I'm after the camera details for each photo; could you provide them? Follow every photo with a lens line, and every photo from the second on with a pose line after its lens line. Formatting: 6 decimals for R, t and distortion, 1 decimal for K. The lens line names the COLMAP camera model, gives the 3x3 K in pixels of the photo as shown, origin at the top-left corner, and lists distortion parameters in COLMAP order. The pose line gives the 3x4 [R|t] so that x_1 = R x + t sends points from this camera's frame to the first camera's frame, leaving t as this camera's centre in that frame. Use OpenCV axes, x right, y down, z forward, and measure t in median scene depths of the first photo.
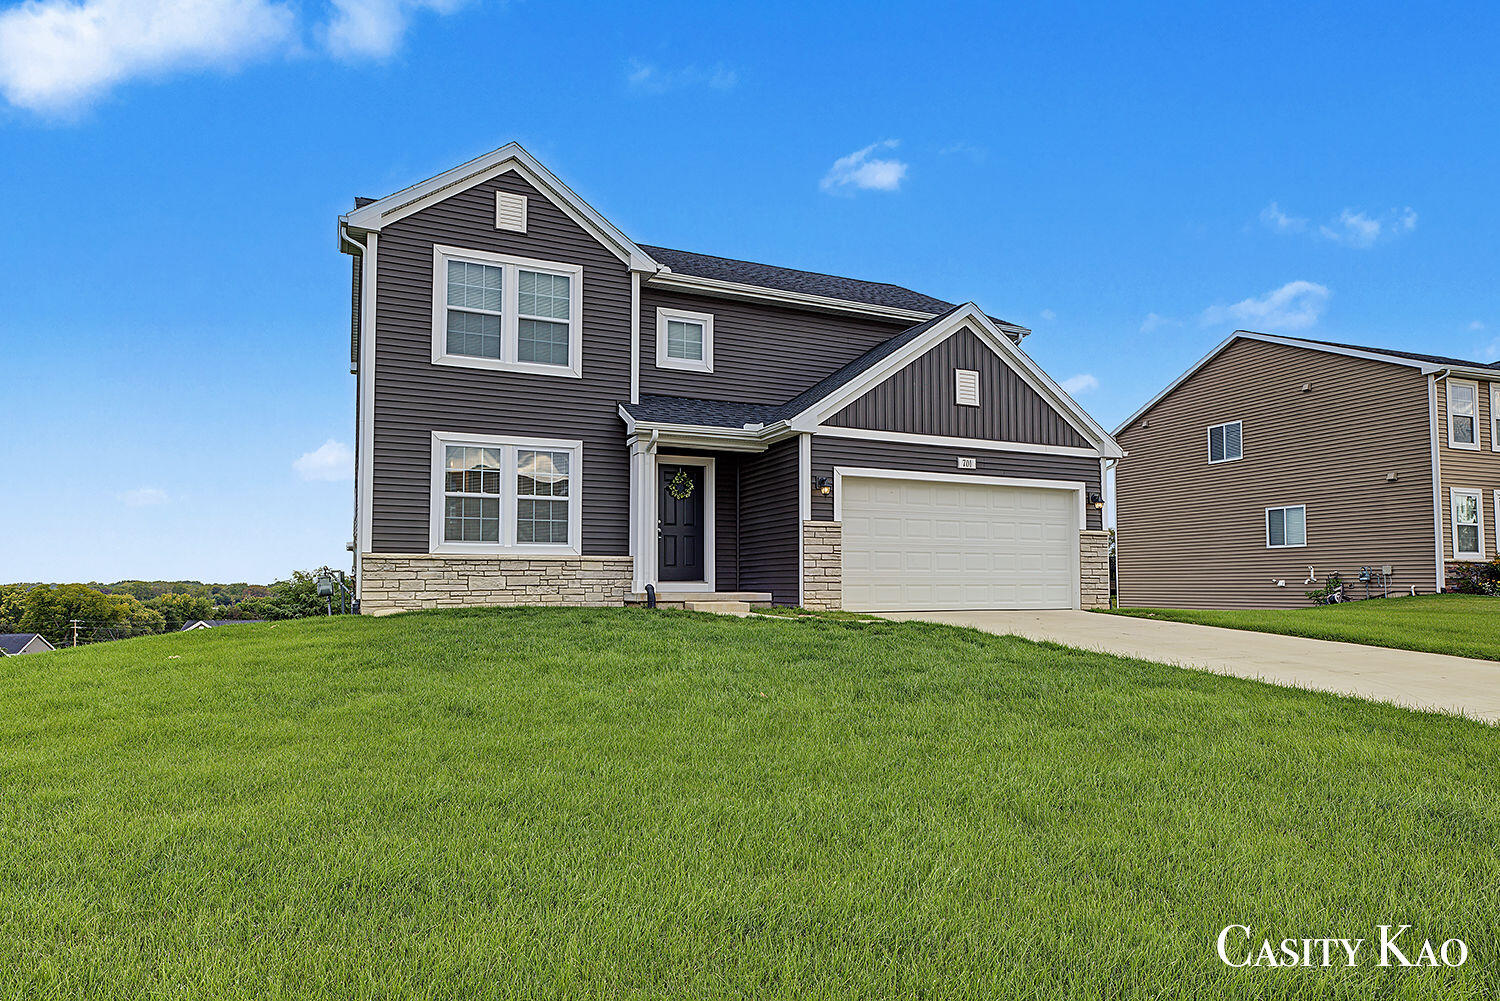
lens RADIAL K [[901.0, 0, 755.5], [0, 901.0, 538.4], [0, 0, 1]] dist [0.003765, -0.000556]
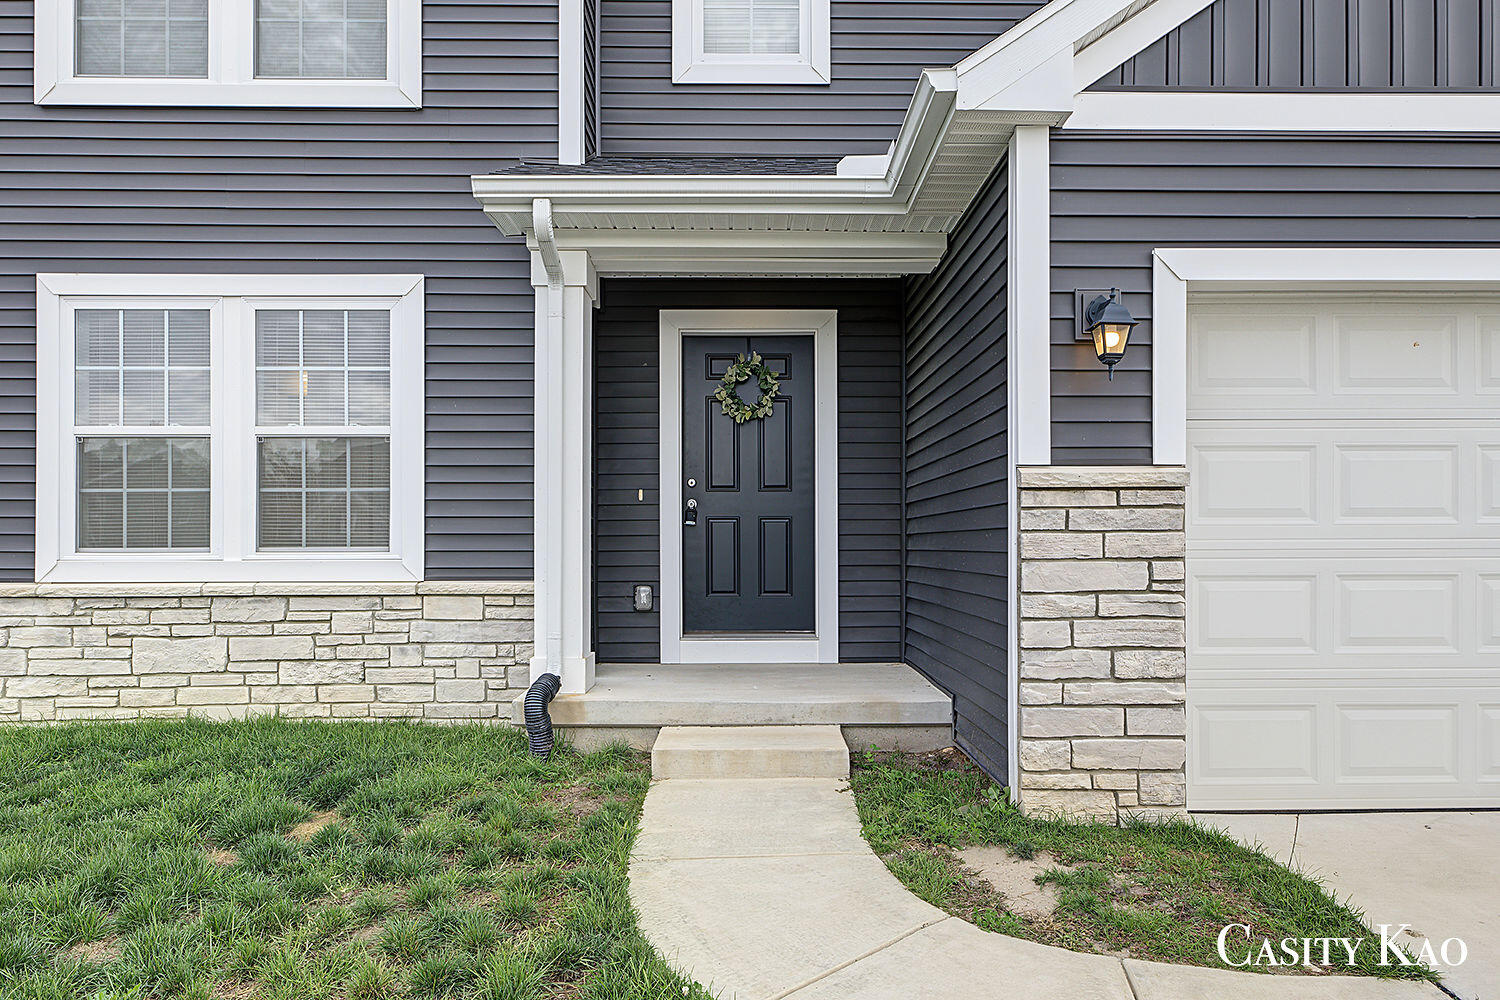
lens RADIAL K [[901.0, 0, 755.5], [0, 901.0, 537.9], [0, 0, 1]] dist [0.003765, -0.000556]
pose [[0.916110, -0.003549, -0.400911, 0.086217], [0.023162, 0.998759, 0.044085, -0.012364], [0.400257, -0.049673, 0.915056, 0.720709]]
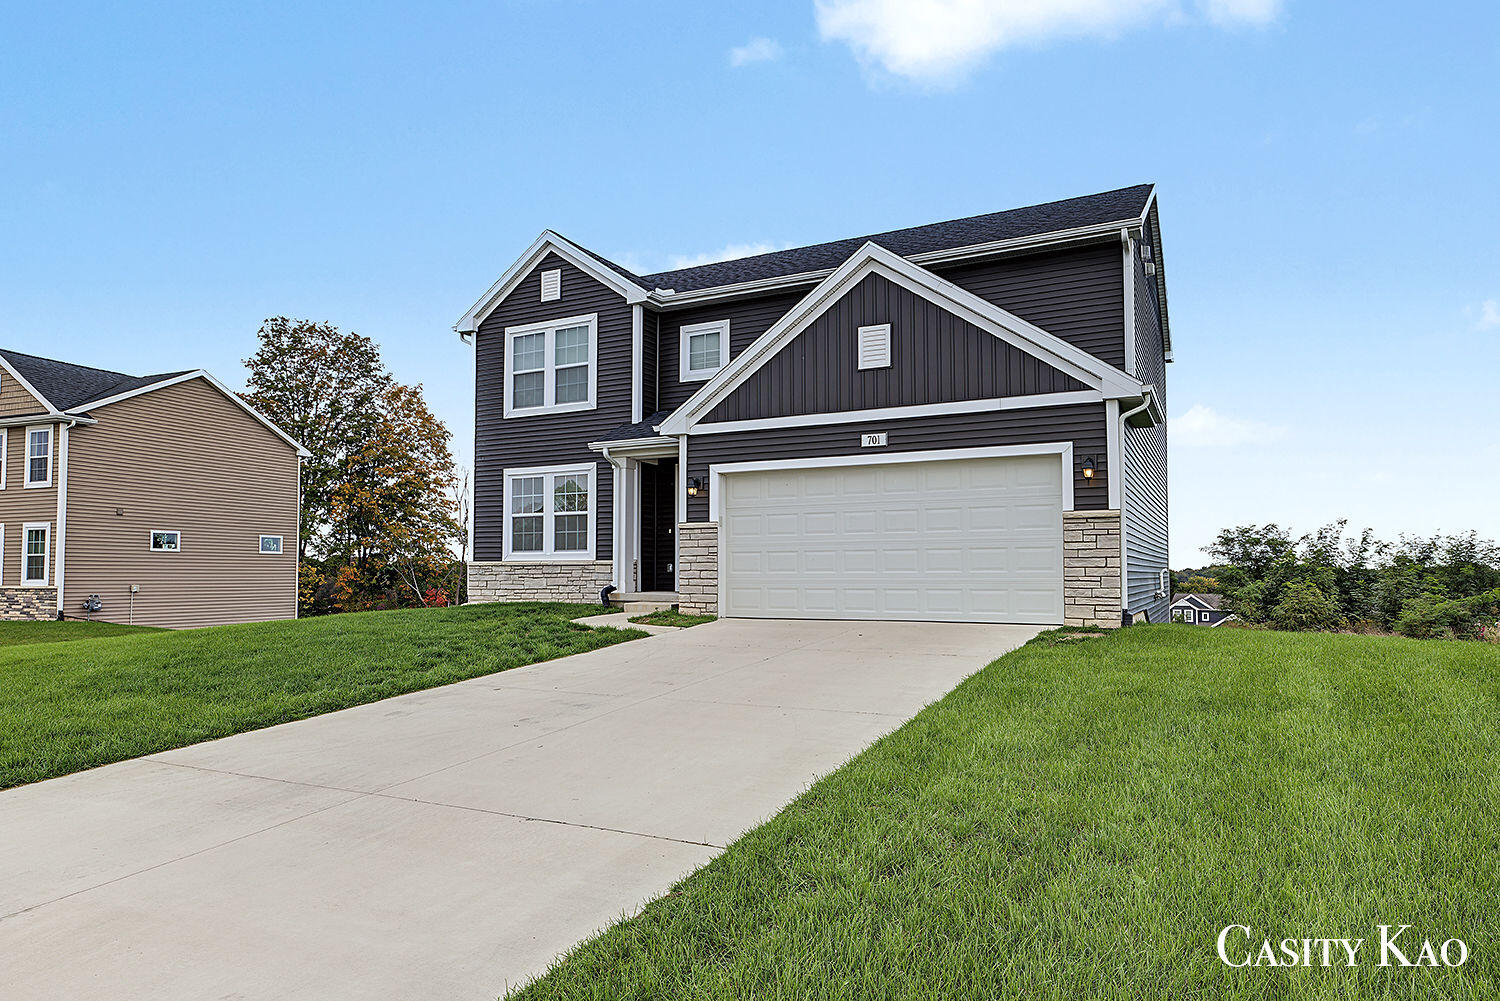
lens RADIAL K [[901.0, 0, 755.5], [0, 901.0, 538.4], [0, 0, 1]] dist [0.003765, -0.000556]
pose [[0.617013, -0.030448, -0.786364, 0.873666], [0.042540, 0.999081, -0.005305, 0.005767], [0.785802, -0.030179, 0.617741, 0.443724]]
